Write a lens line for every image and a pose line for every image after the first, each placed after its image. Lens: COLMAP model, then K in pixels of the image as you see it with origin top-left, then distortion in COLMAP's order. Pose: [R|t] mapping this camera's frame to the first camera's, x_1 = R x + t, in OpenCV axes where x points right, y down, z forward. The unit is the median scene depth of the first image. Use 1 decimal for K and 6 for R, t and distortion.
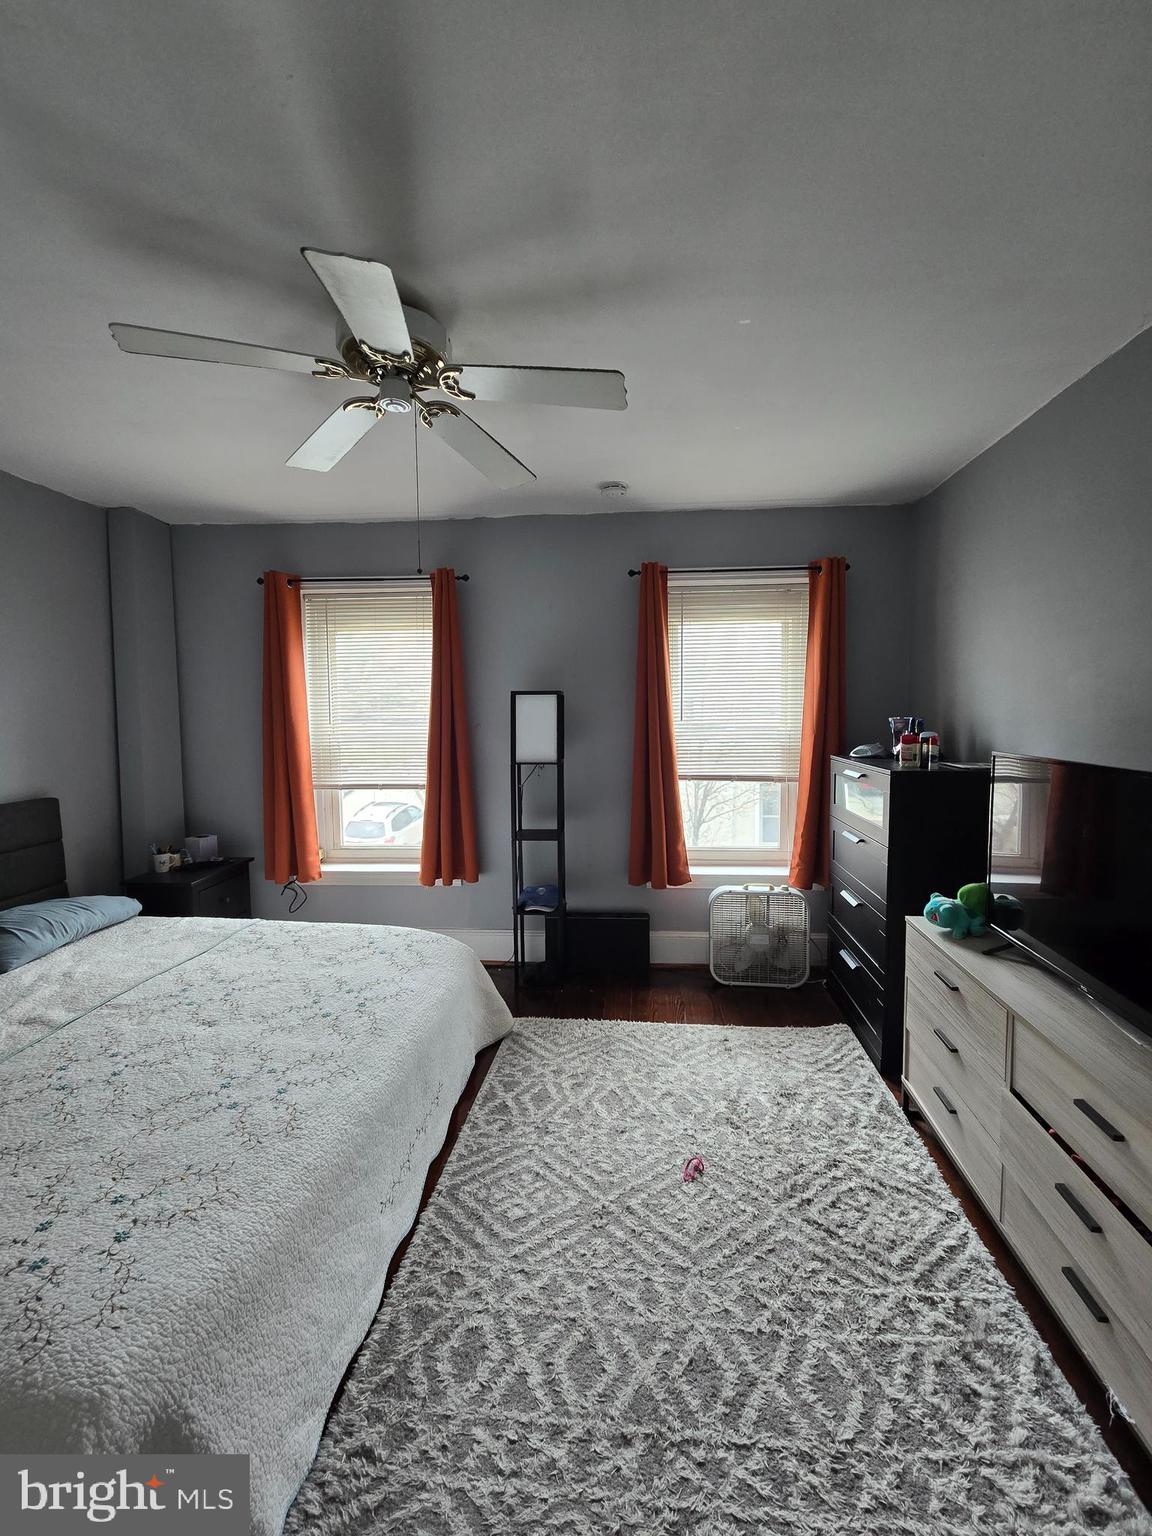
lens RADIAL K [[630.2, 0, 571.1], [0, 630.2, 751.9], [0, 0, 1]] dist [0.008059, -0.006239]
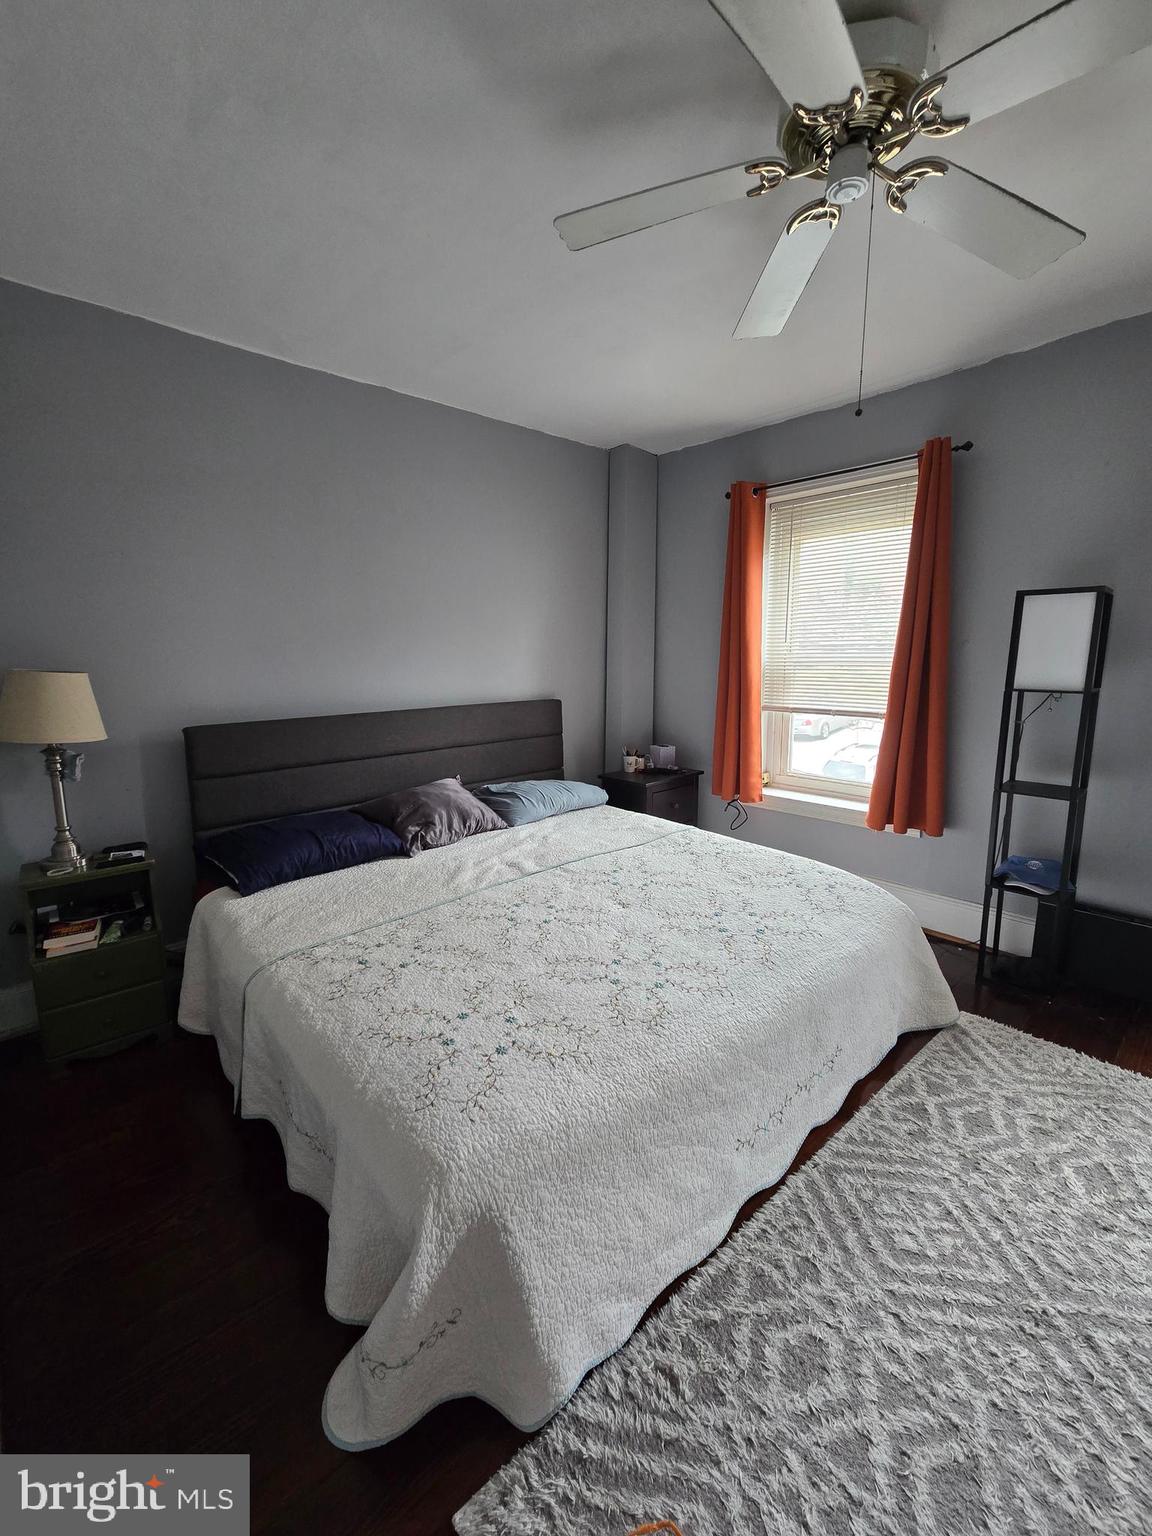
lens RADIAL K [[630.2, 0, 571.1], [0, 630.2, 751.9], [0, 0, 1]] dist [0.008059, -0.006239]
pose [[0.736278, 0.110584, -0.667582, 0.053898], [-0.047356, 0.992558, 0.112186, 0.050609], [0.675020, -0.050986, 0.736035, 0.150491]]
